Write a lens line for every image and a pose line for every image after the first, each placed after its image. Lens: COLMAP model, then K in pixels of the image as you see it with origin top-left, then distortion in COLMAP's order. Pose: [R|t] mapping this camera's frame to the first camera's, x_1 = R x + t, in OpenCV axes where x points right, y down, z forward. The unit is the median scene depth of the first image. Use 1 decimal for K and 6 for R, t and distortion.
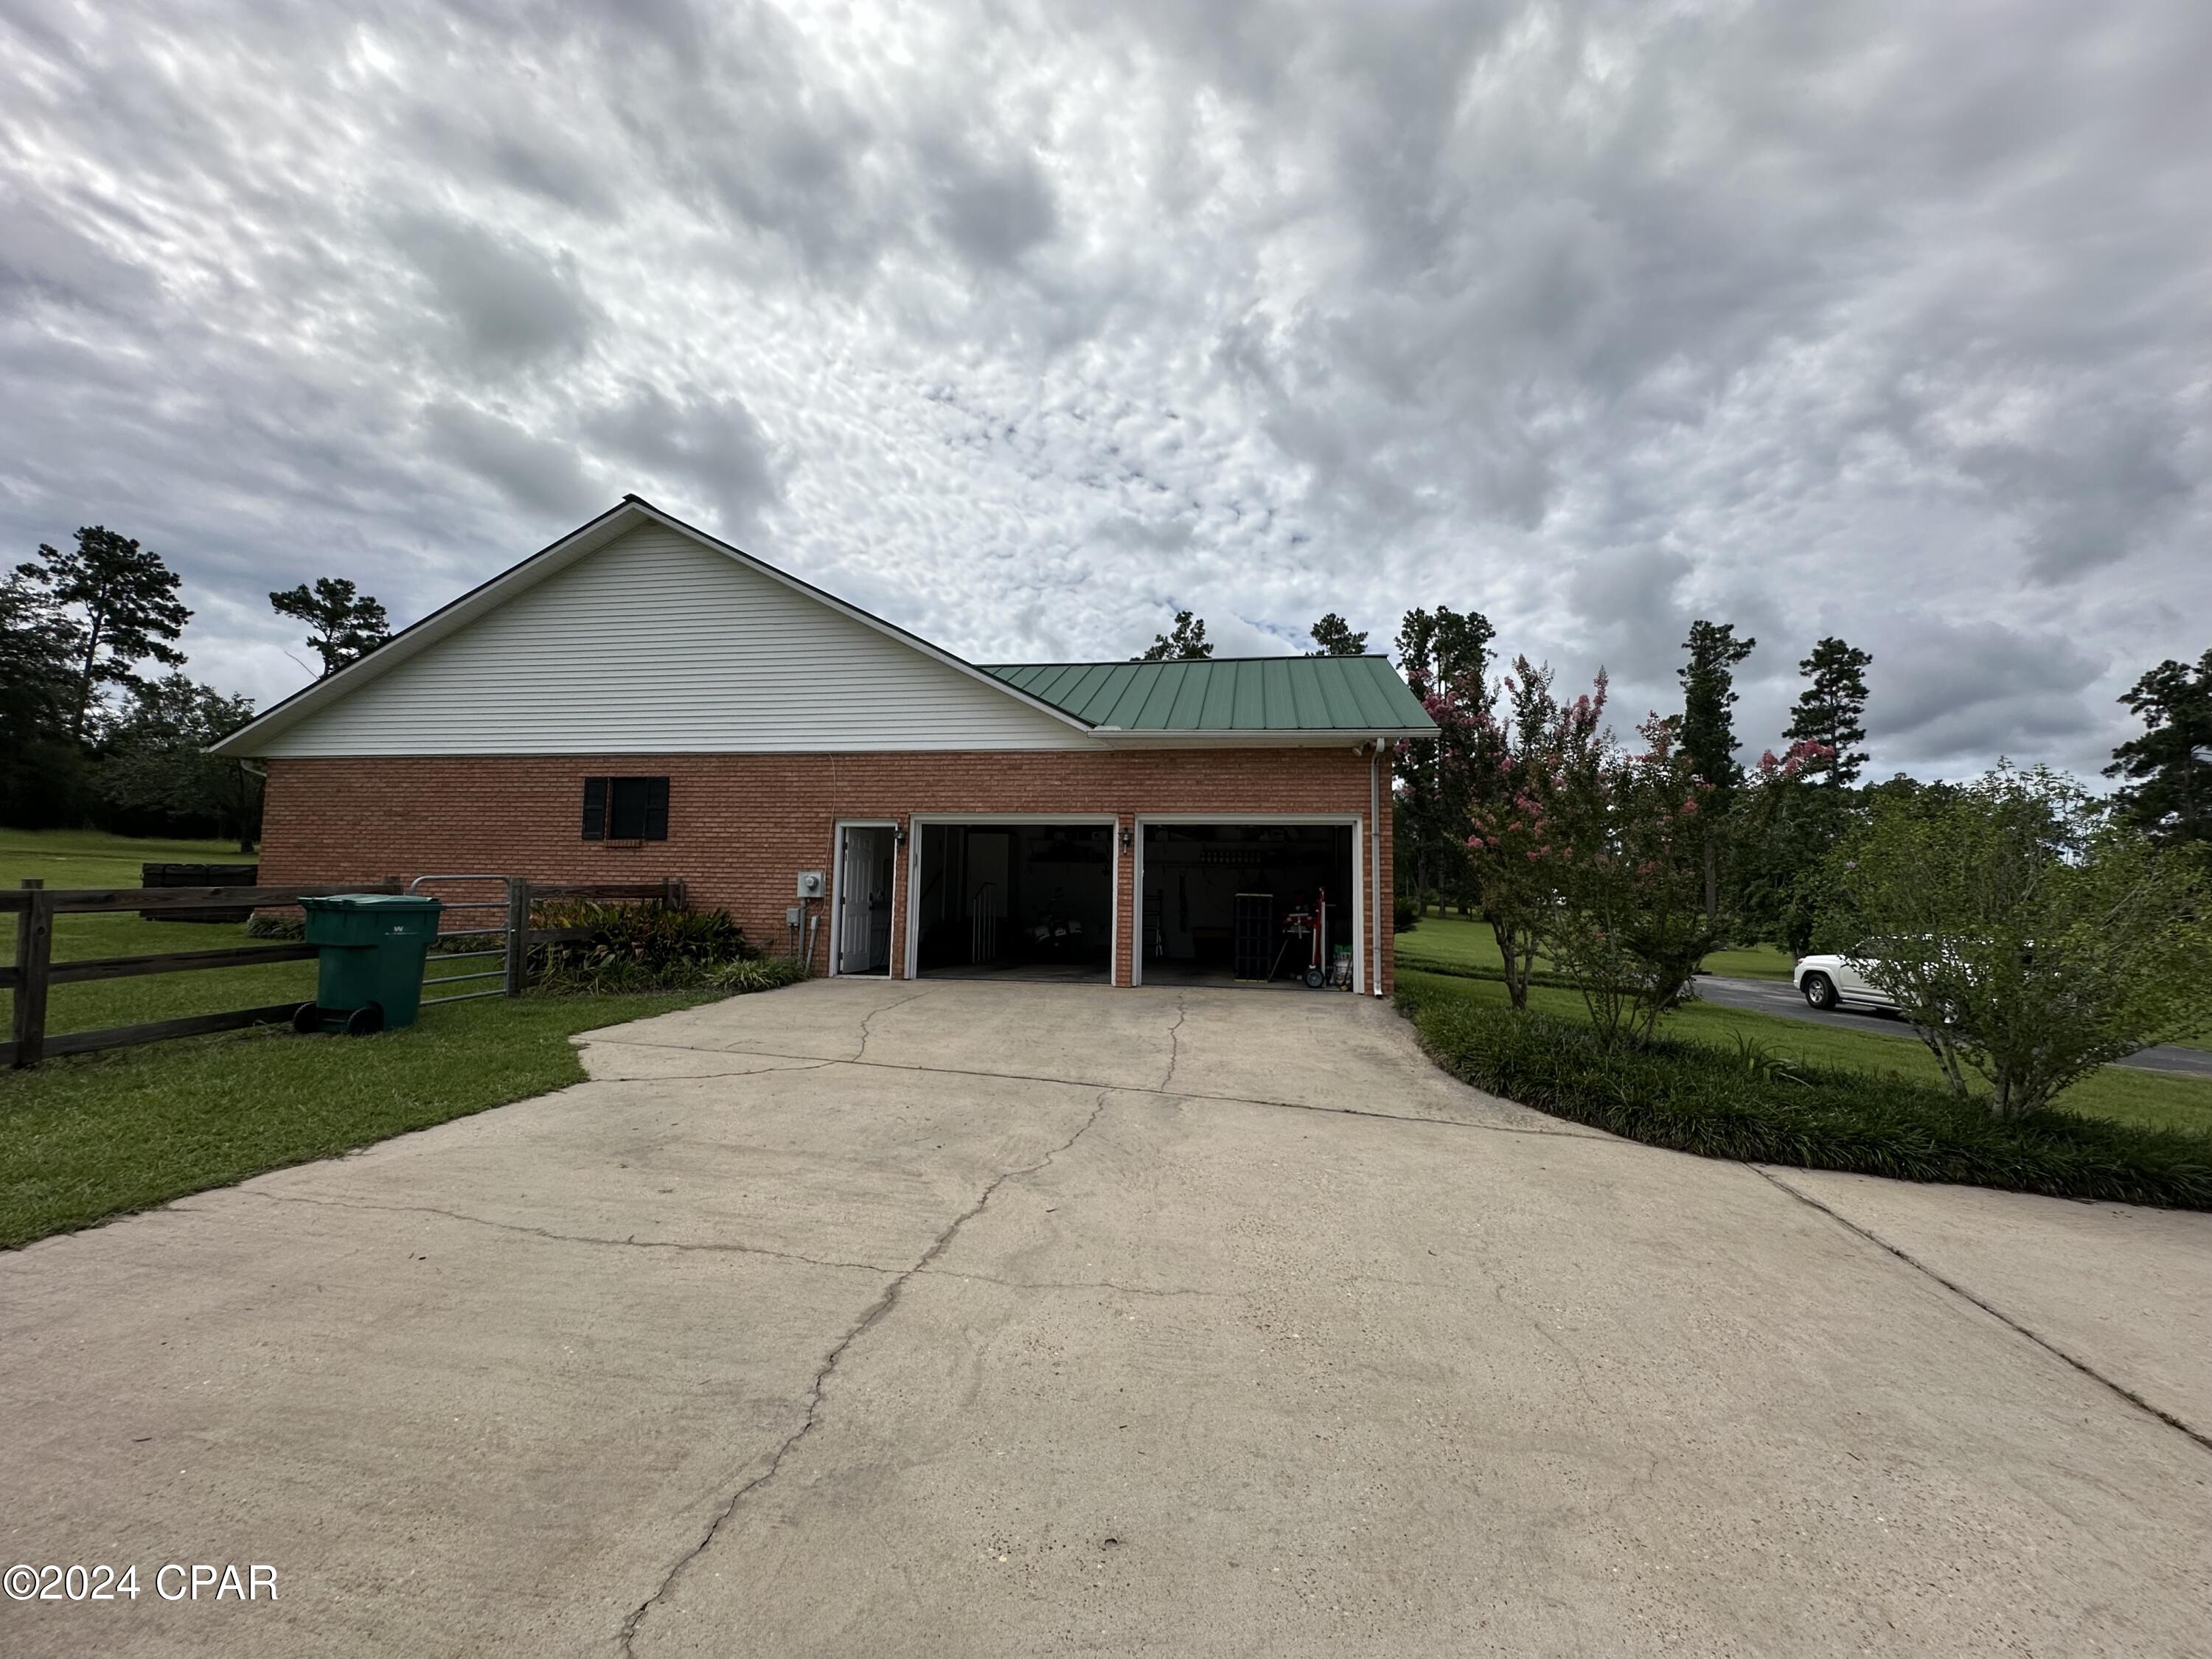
lens RADIAL K [[887.8, 0, 1113.3], [0, 887.8, 831.6], [0, 0, 1]] dist [-0.001329, -0.000167]
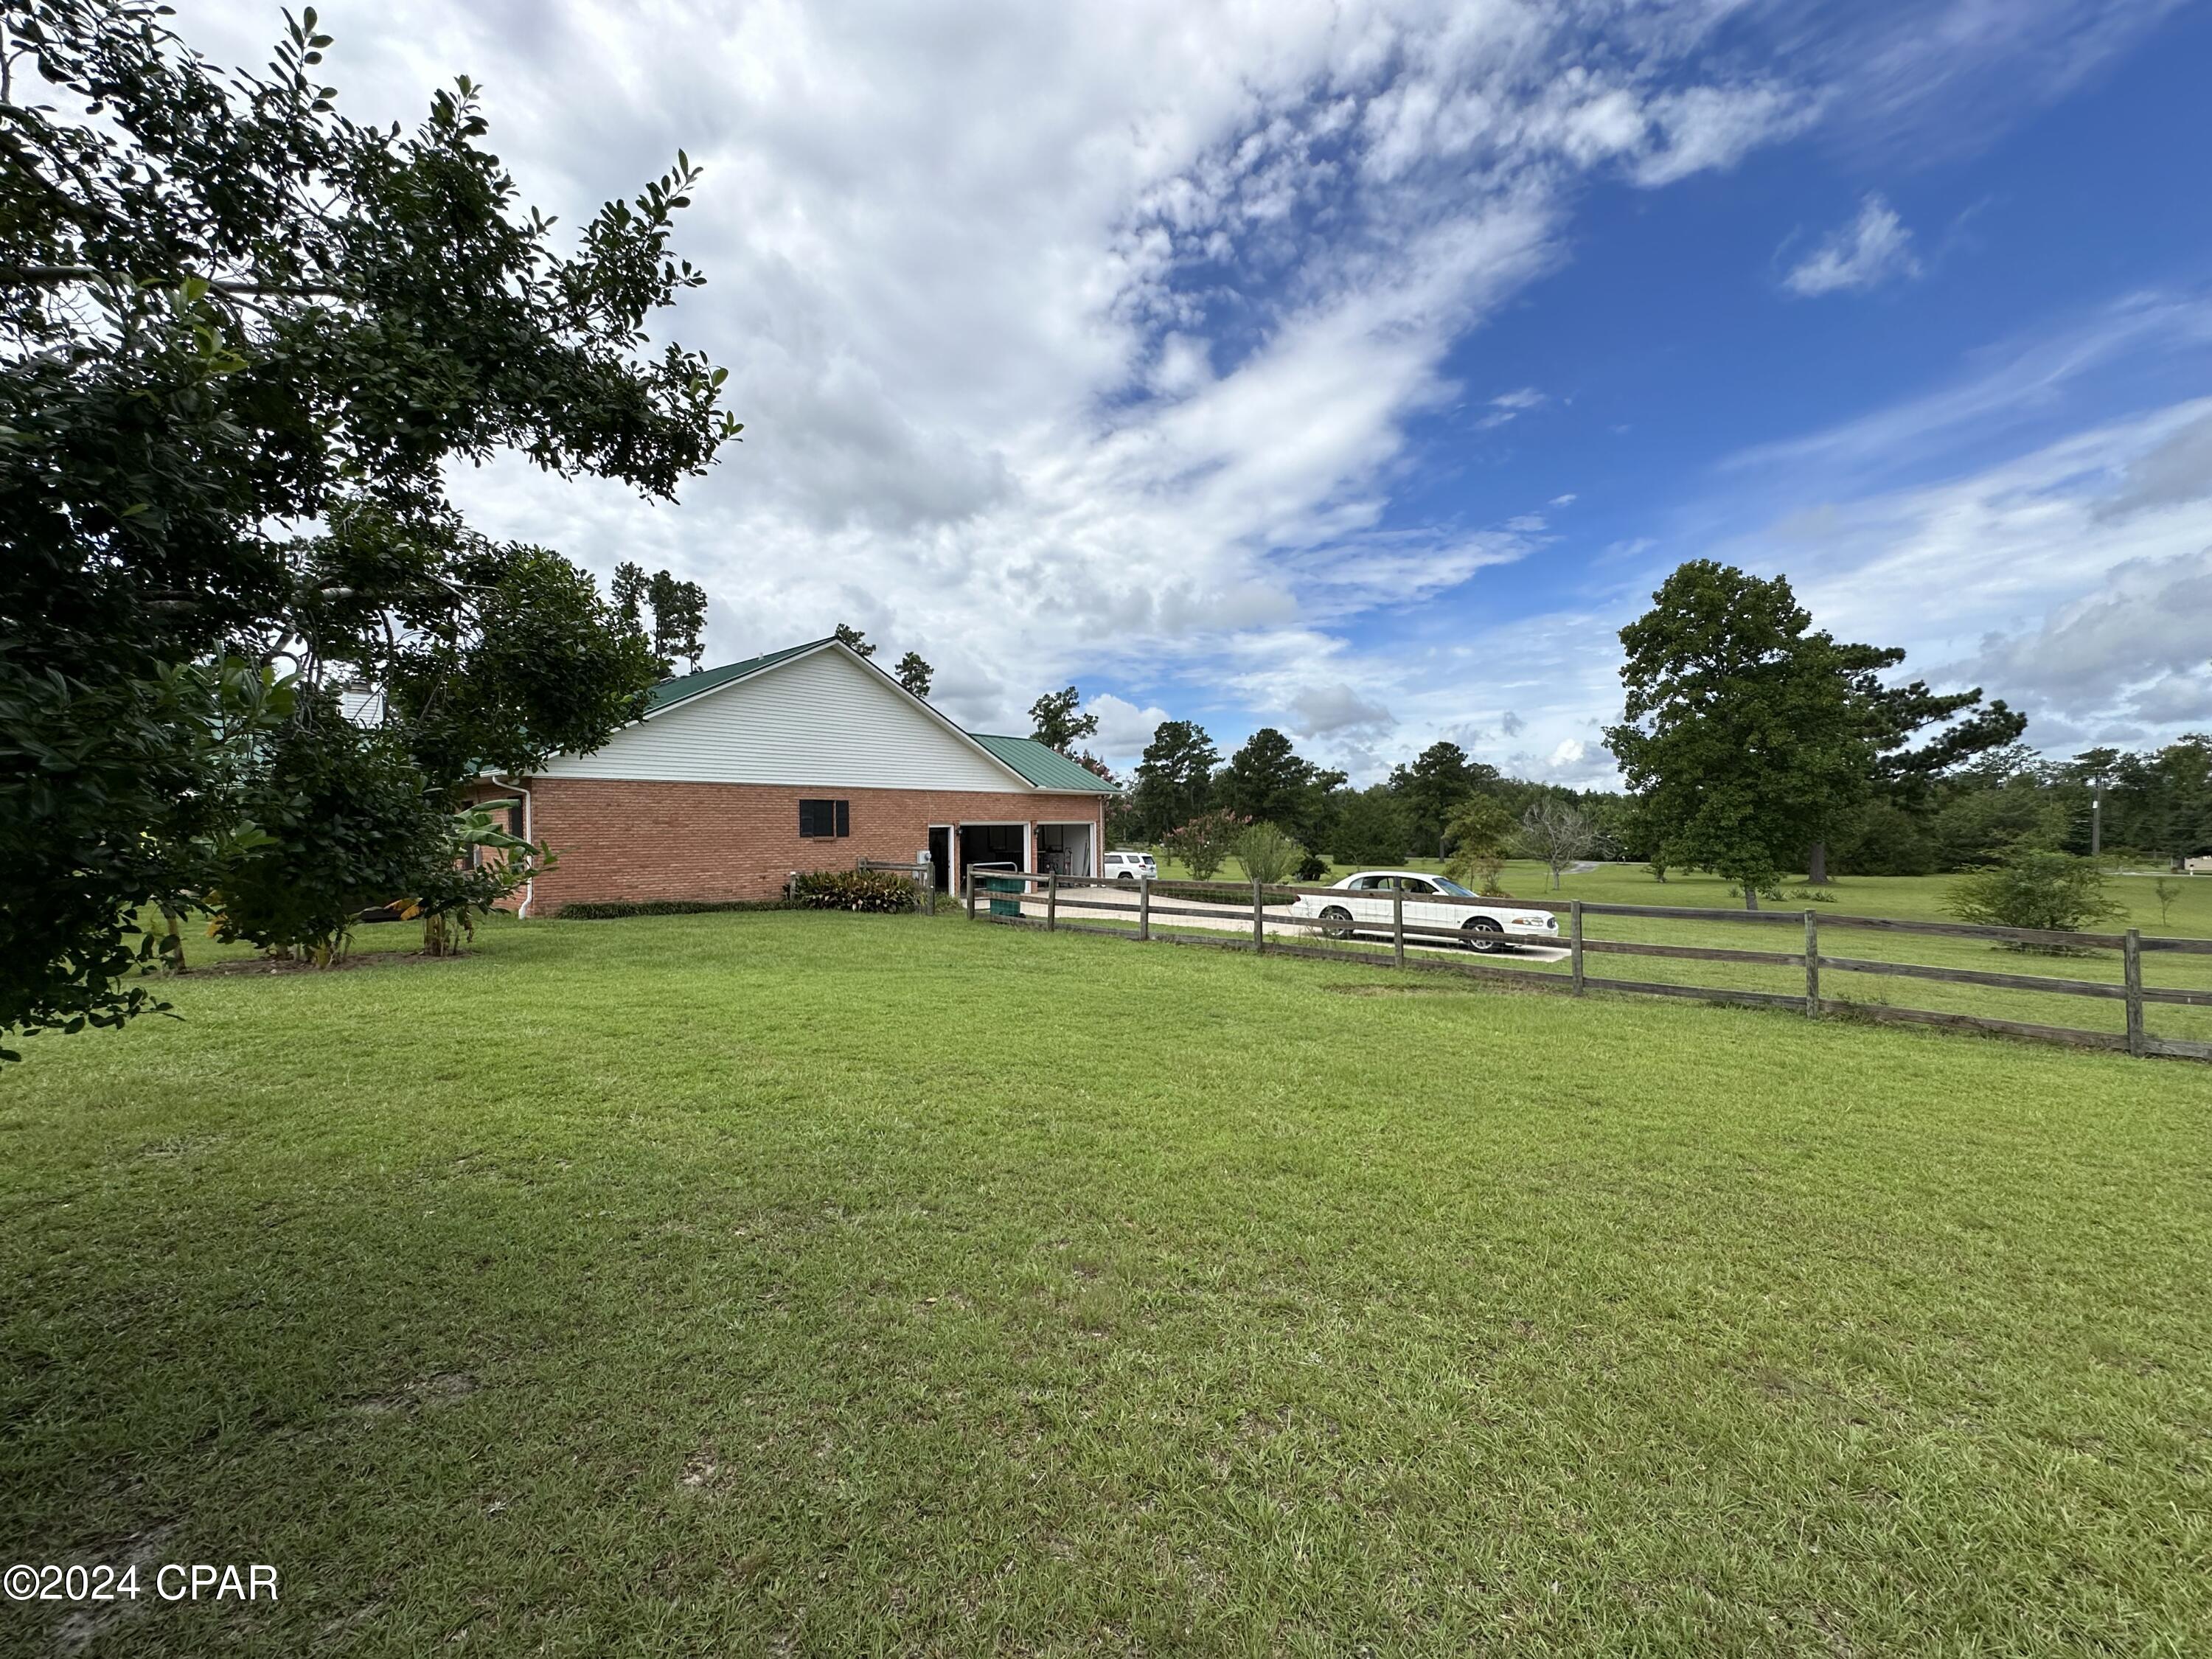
lens RADIAL K [[887.8, 0, 1113.3], [0, 887.8, 831.6], [0, 0, 1]] dist [-0.001329, -0.000167]
pose [[0.505035, -0.027283, 0.862668, -1.725971], [-0.047201, 0.997131, 0.059169, -0.126772], [-0.861807, -0.070601, 0.502298, -0.323459]]
